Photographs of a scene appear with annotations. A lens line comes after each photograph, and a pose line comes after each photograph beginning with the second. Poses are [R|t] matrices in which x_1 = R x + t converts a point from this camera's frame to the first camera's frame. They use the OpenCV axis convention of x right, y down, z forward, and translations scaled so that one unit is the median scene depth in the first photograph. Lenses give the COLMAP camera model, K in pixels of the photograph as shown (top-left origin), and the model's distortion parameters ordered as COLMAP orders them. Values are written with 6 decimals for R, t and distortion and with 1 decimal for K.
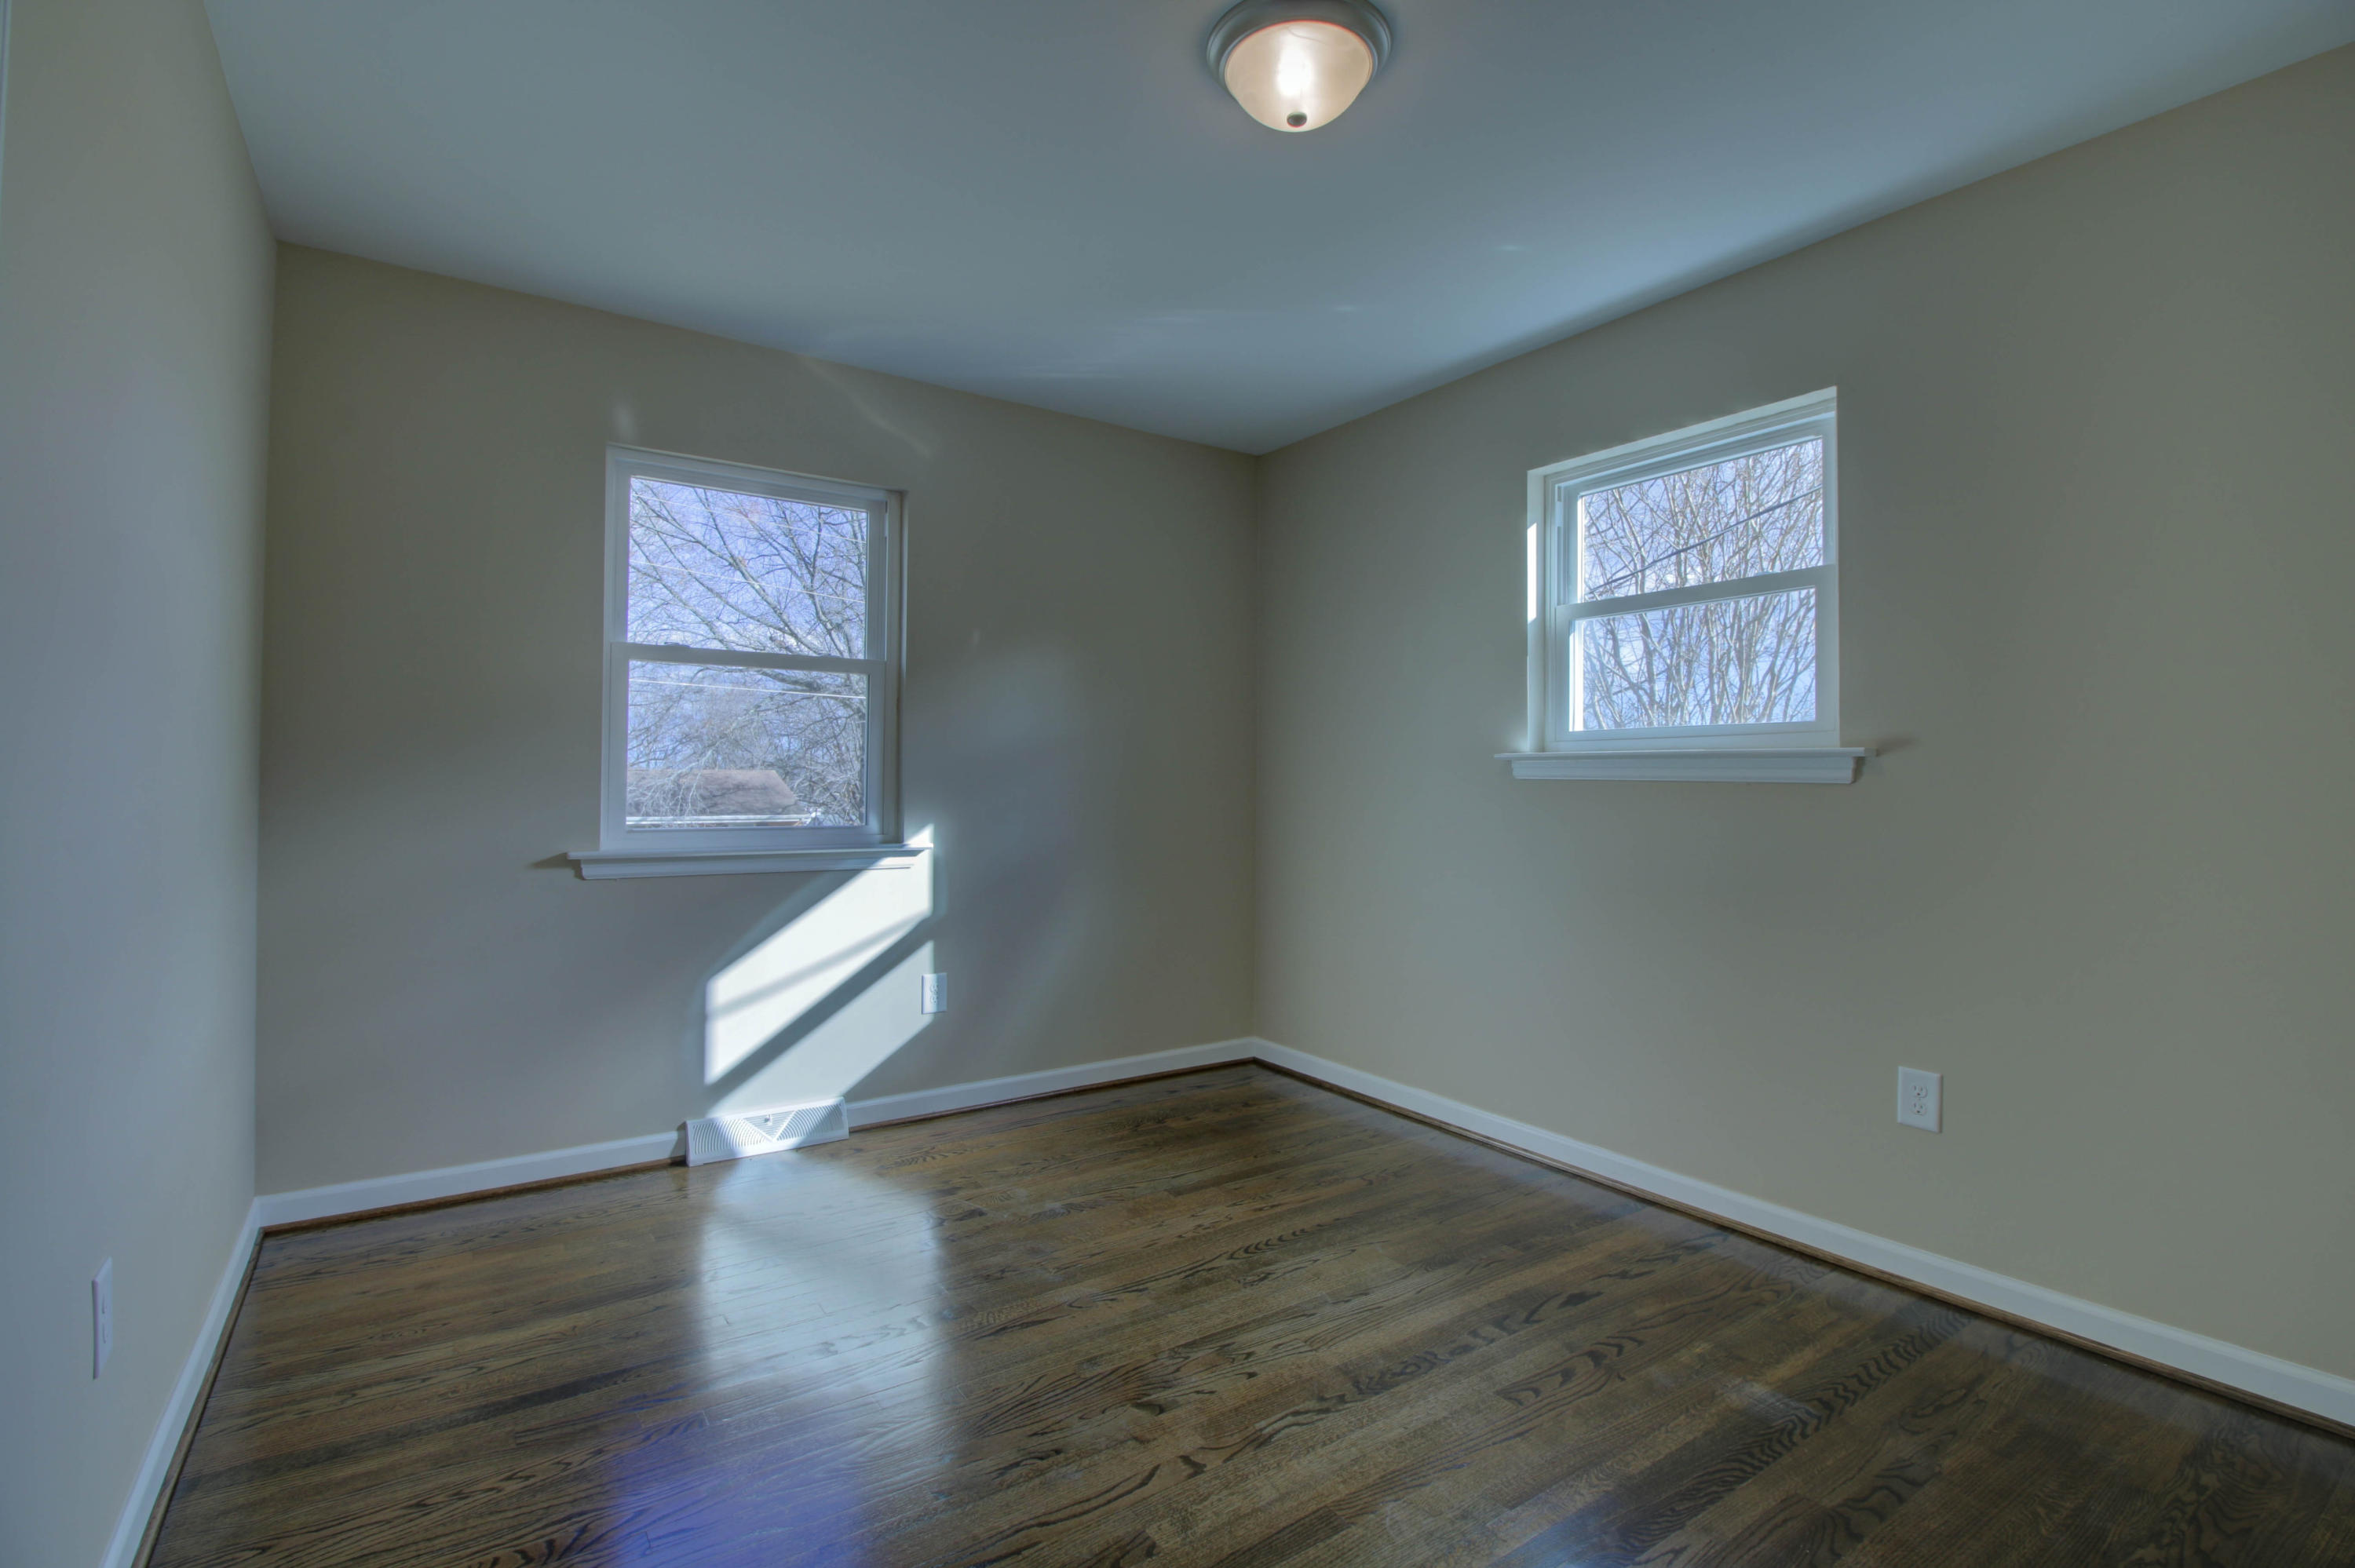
lens RADIAL K [[1066.5, 0, 1176.9], [0, 1066.5, 770.3], [0, 0, 1]] dist [0.020517, -0.014396]
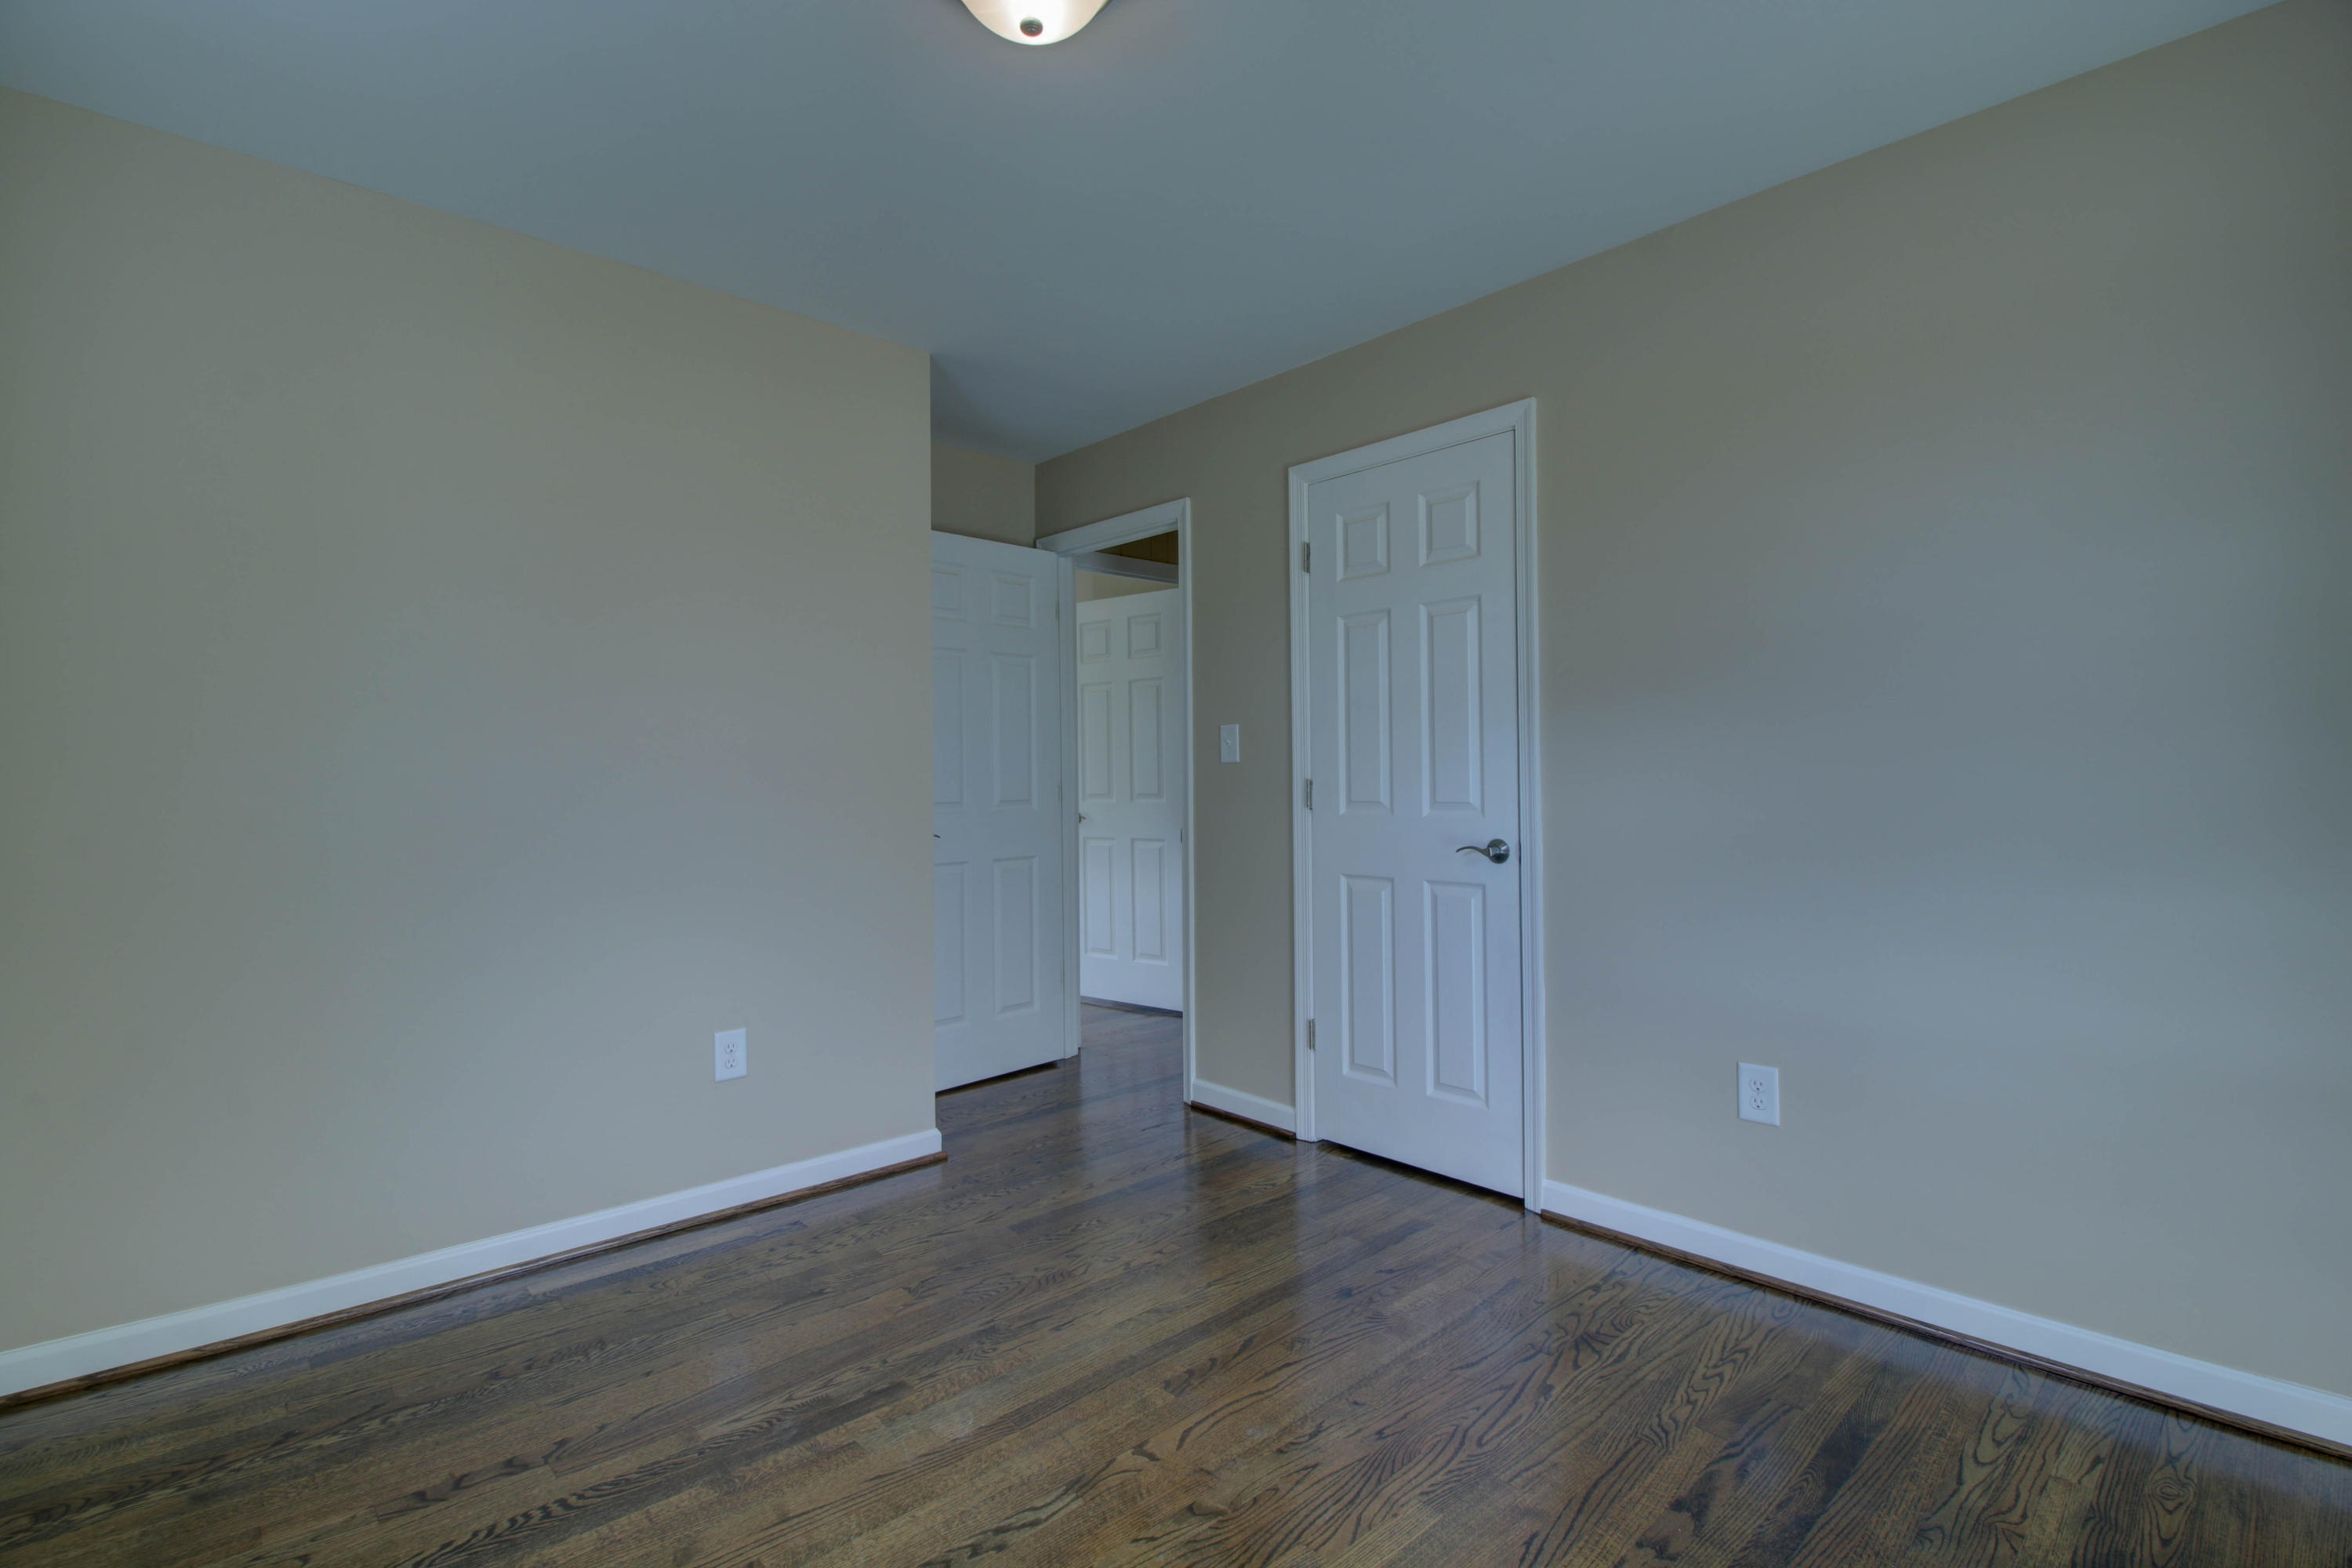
lens RADIAL K [[1065.3, 0, 1175.4], [0, 1065.3, 770.4], [0, 0, 1]] dist [0.020517, -0.014396]
pose [[-0.989293, 0.000760, -0.145940, 0.132216], [0.004471, 0.999675, -0.025103, 0.022140], [0.145873, -0.025486, -0.988975, 1.994833]]
